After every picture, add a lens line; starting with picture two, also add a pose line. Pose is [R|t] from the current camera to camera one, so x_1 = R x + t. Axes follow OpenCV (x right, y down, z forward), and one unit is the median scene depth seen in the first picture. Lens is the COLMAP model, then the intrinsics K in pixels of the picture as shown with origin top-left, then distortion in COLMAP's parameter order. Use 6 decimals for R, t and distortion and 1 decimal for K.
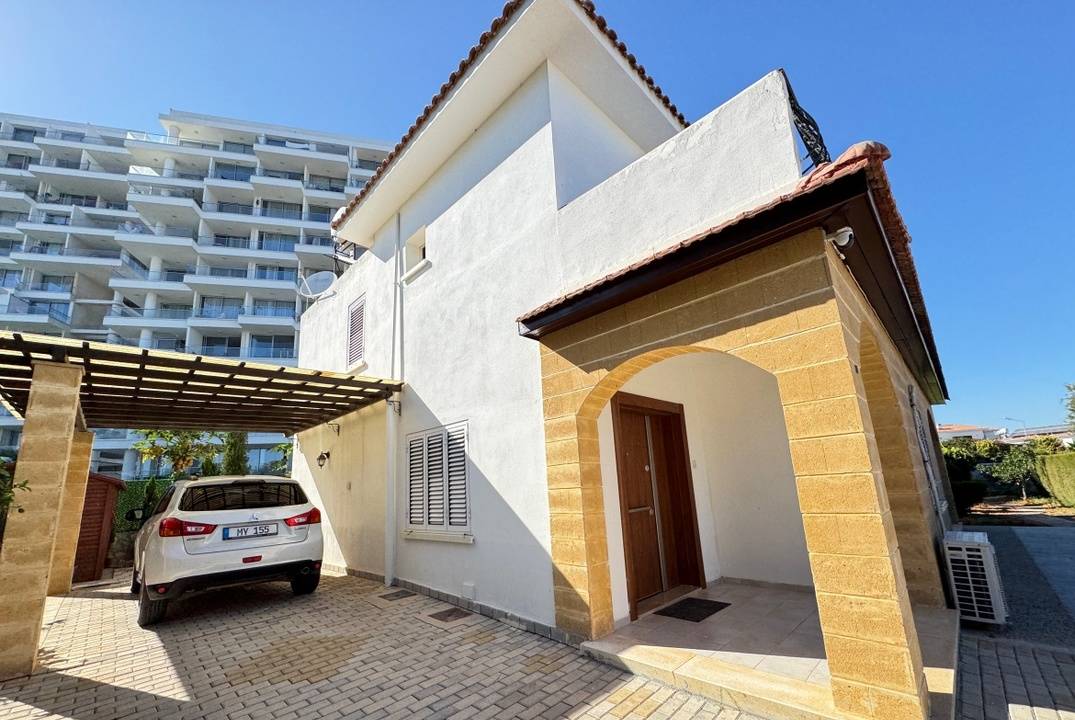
lens RADIAL K [[427.7, 0, 537.0], [0, 427.7, 402.4], [0, 0, 1]] dist [-0.001980, 0.000288]
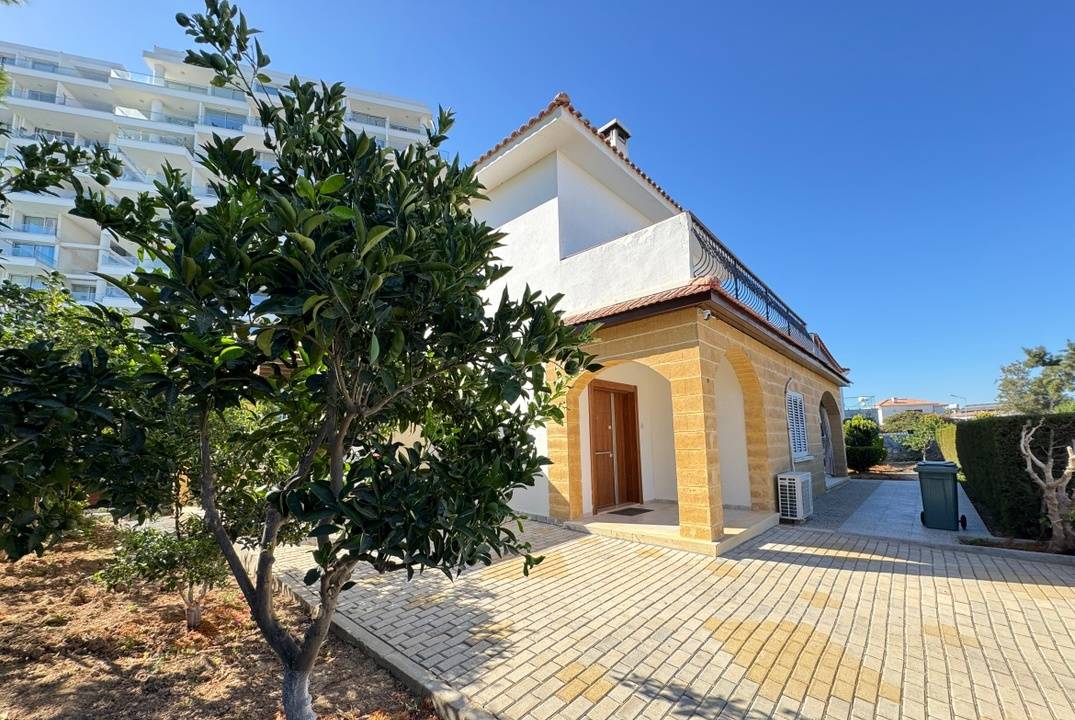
lens RADIAL K [[427.7, 0, 537.0], [0, 427.7, 402.4], [0, 0, 1]] dist [-0.001980, 0.000288]
pose [[0.998533, 0.033790, 0.042309, -0.077429], [-0.037652, 0.994851, 0.094095, -0.075690], [-0.038912, -0.095550, 0.994664, -0.551571]]
